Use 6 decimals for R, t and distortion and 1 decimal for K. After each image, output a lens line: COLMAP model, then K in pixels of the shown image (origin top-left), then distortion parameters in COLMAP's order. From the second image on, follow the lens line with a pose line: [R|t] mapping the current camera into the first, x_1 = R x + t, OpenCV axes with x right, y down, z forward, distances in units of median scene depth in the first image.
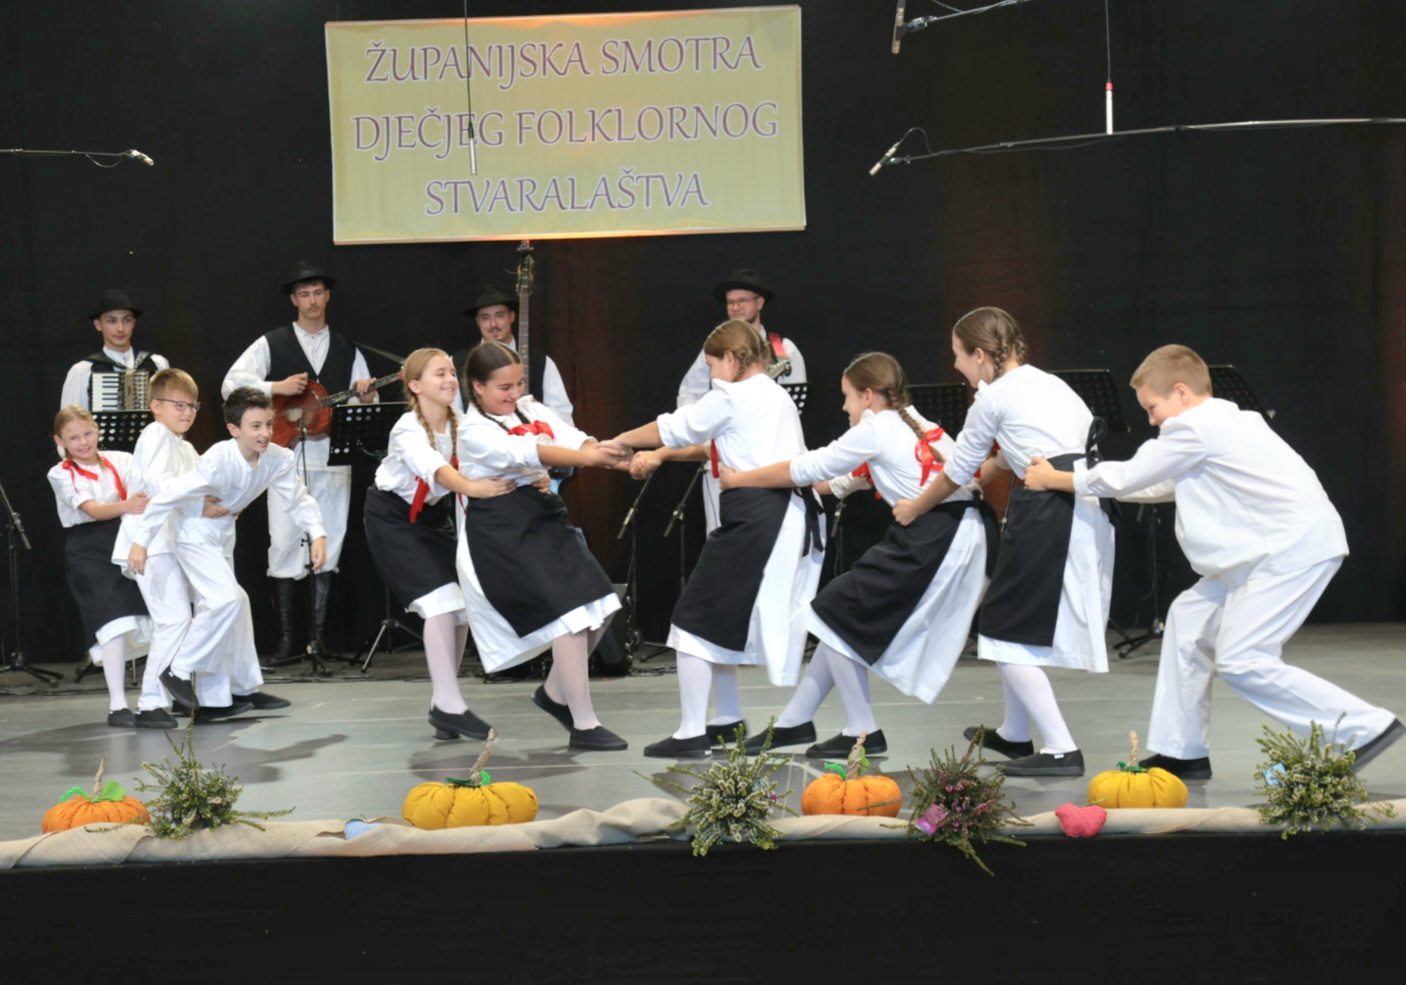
lens RADIAL K [[3027.1, 0, 688.2], [0, 3027.1, 535.9], [0, 0, 1]] dist [0.312774, 0.000000]
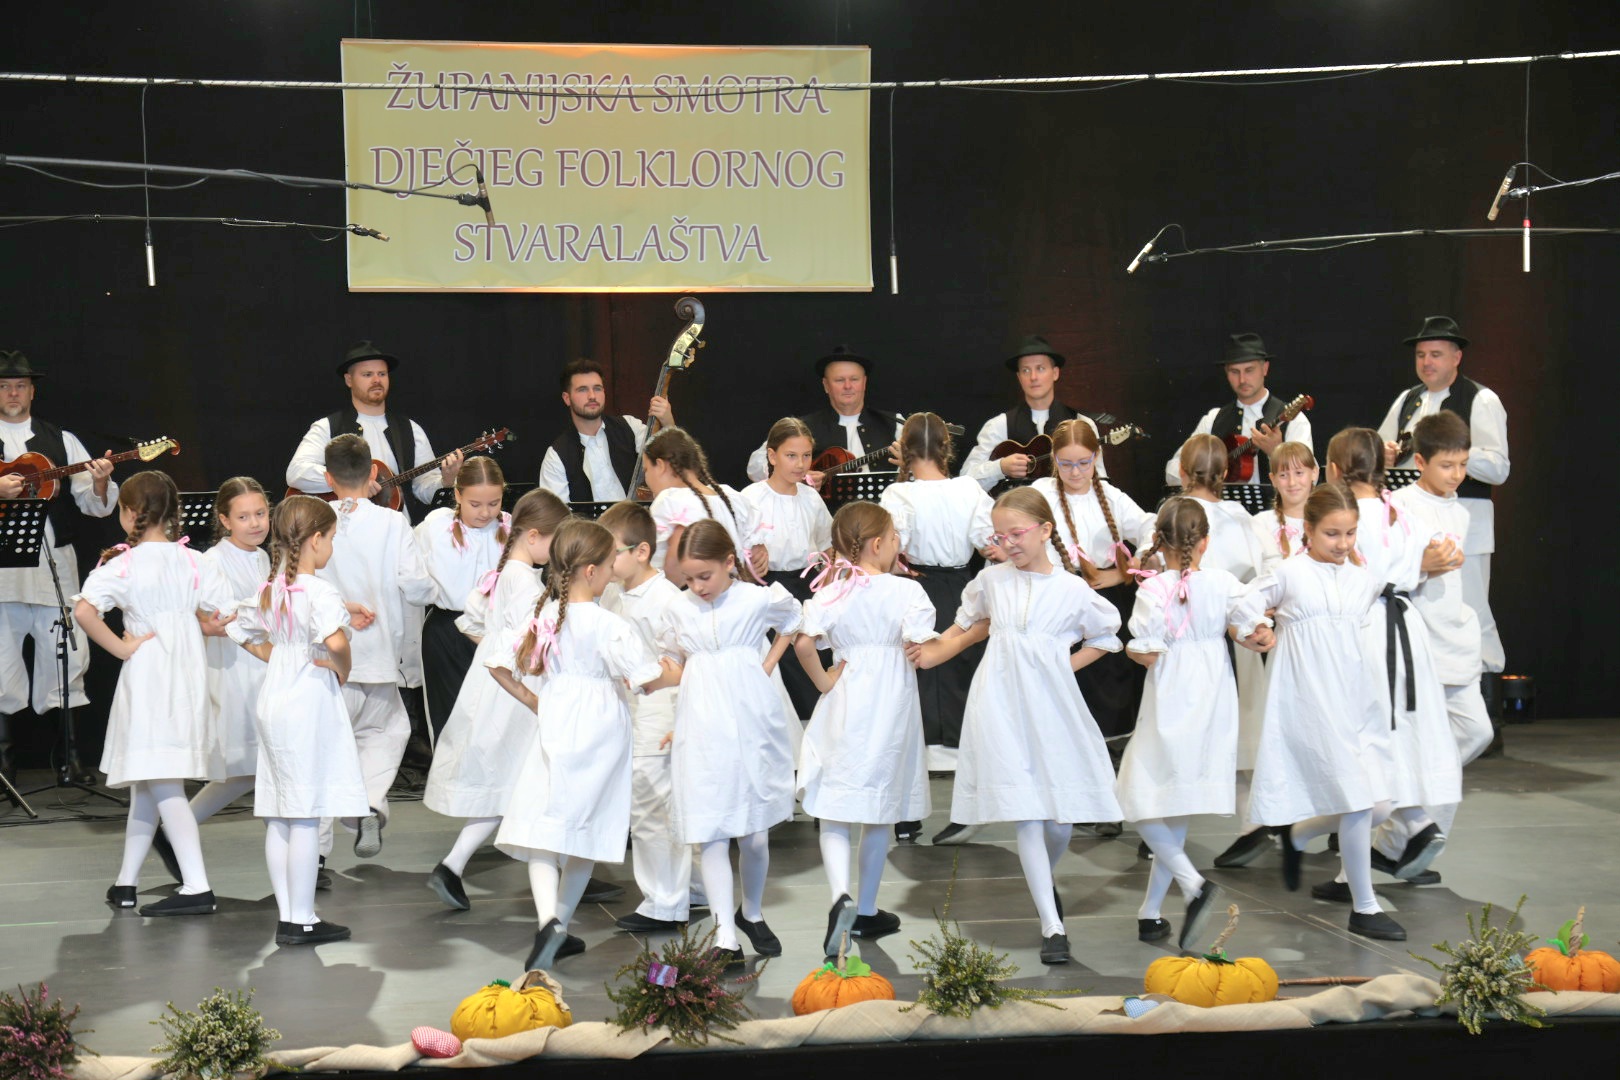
lens RADIAL K [[3705.0, 0, 806.7], [0, 3705.0, 538.6], [0, 0, 1]] dist [0.446707, 0.000000]
pose [[0.969925, 0.009585, 0.243216, -0.523314], [-0.011256, 0.999922, 0.005480, -0.065694], [-0.243145, -0.008052, 0.969957, -0.182383]]
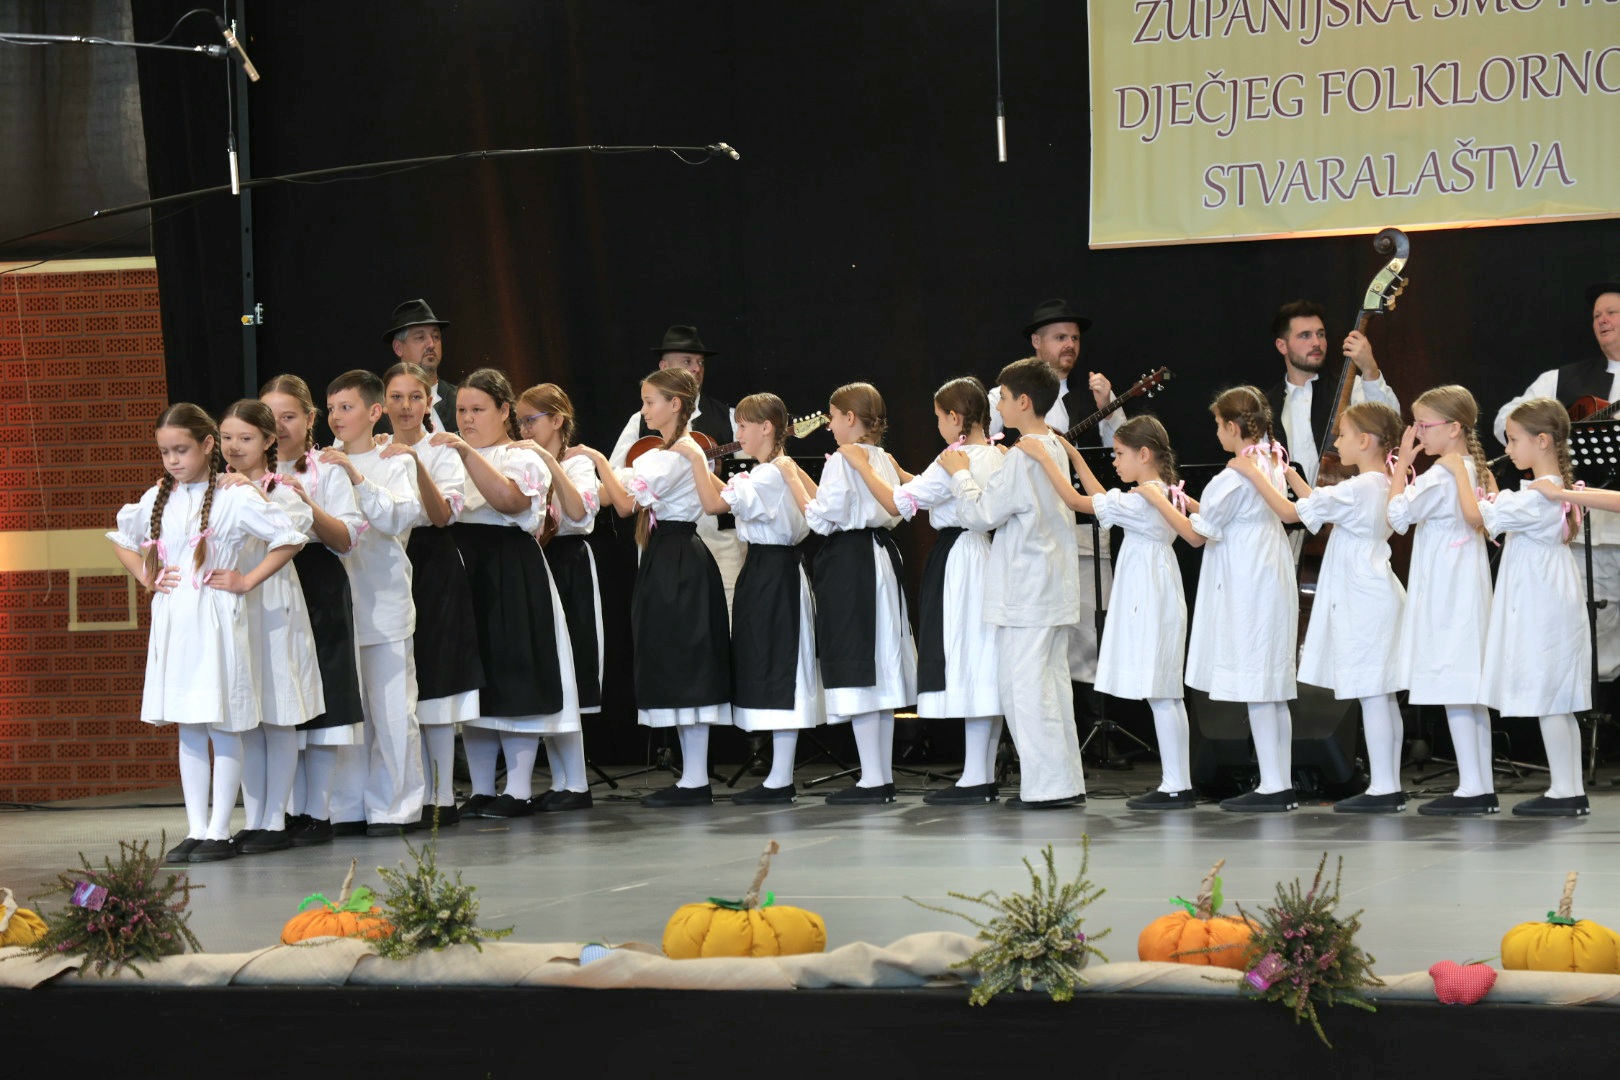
lens RADIAL K [[3917.2, 0, 818.9], [0, 3917.2, 543.3], [0, 0, 1]] dist [0.502884, 0.000000]
pose [[0.954375, 0.005998, -0.298549, 0.272713], [-0.011808, 0.999774, -0.017661, 0.001884], [0.298376, 0.020381, 0.954231, -0.013870]]
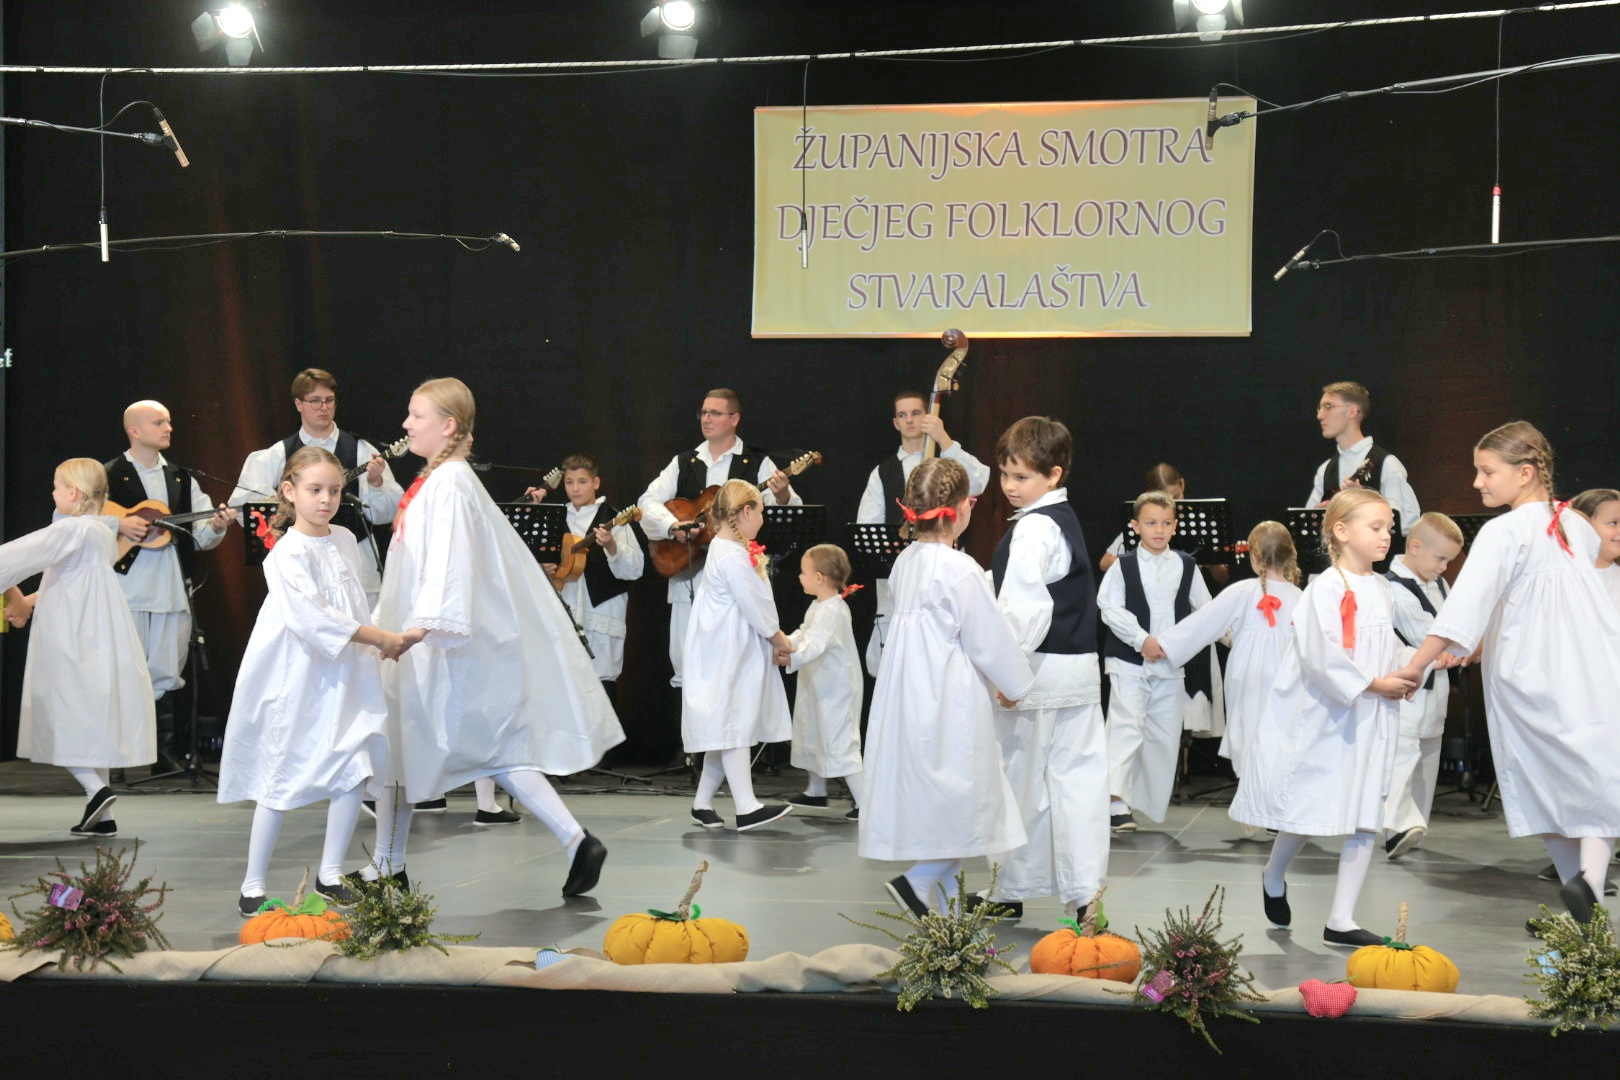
lens RADIAL K [[3192.3, 0, 819.4], [0, 3192.3, 527.7], [0, 0, 1]] dist [0.363422, 0.000000]
pose [[0.989470, 0.038270, -0.139587, 0.108098], [-0.043229, 0.998531, -0.032670, -0.008199], [0.138131, 0.038360, 0.989671, 0.021776]]
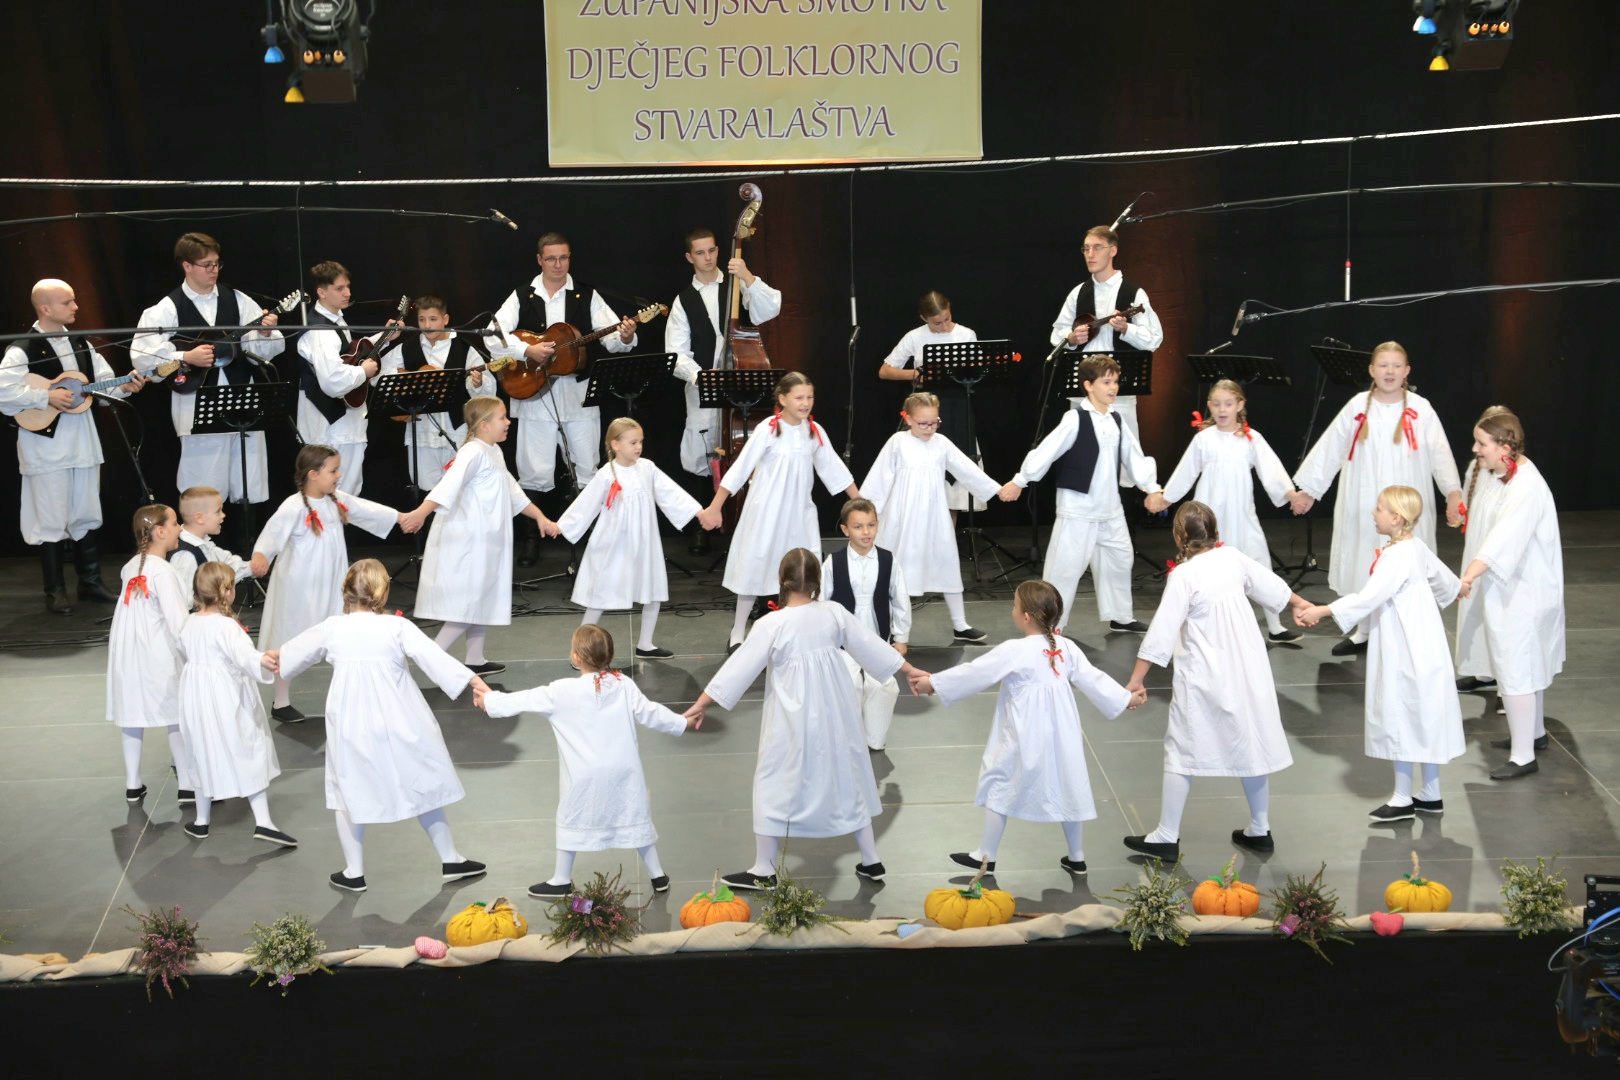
lens RADIAL K [[3917.2, 0, 809.5], [0, 3917.2, 516.5], [0, 0, 1]] dist [0.502884, 0.000000]
pose [[0.994195, -0.006854, 0.107377, -0.365270], [-0.010169, 0.987517, 0.157185, -0.411898], [-0.107114, -0.157364, 0.981714, -0.873847]]
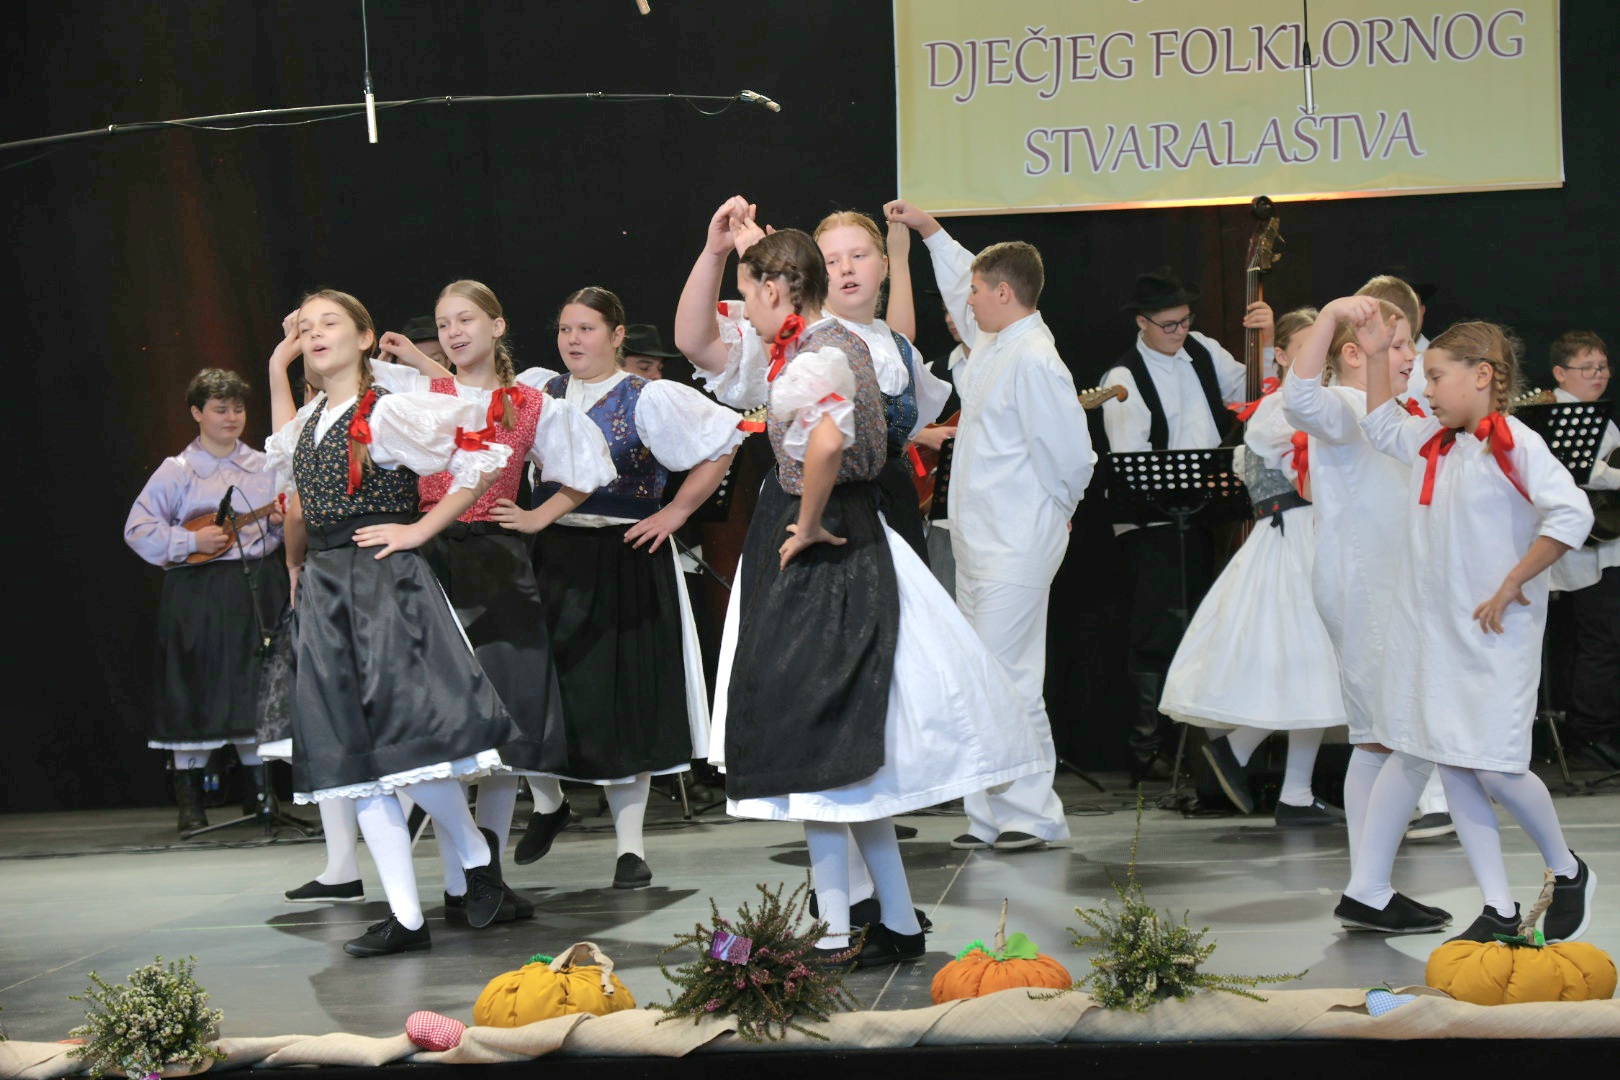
lens RADIAL K [[4236.6, 0, 827.0], [0, 4236.6, 538.1], [0, 0, 1]] dist [0.569798, 0.000000]
pose [[0.999579, -0.005212, -0.028538, -0.214258], [0.004629, 0.999780, -0.020476, 0.004898], [0.028638, 0.020335, 0.999383, -0.043871]]
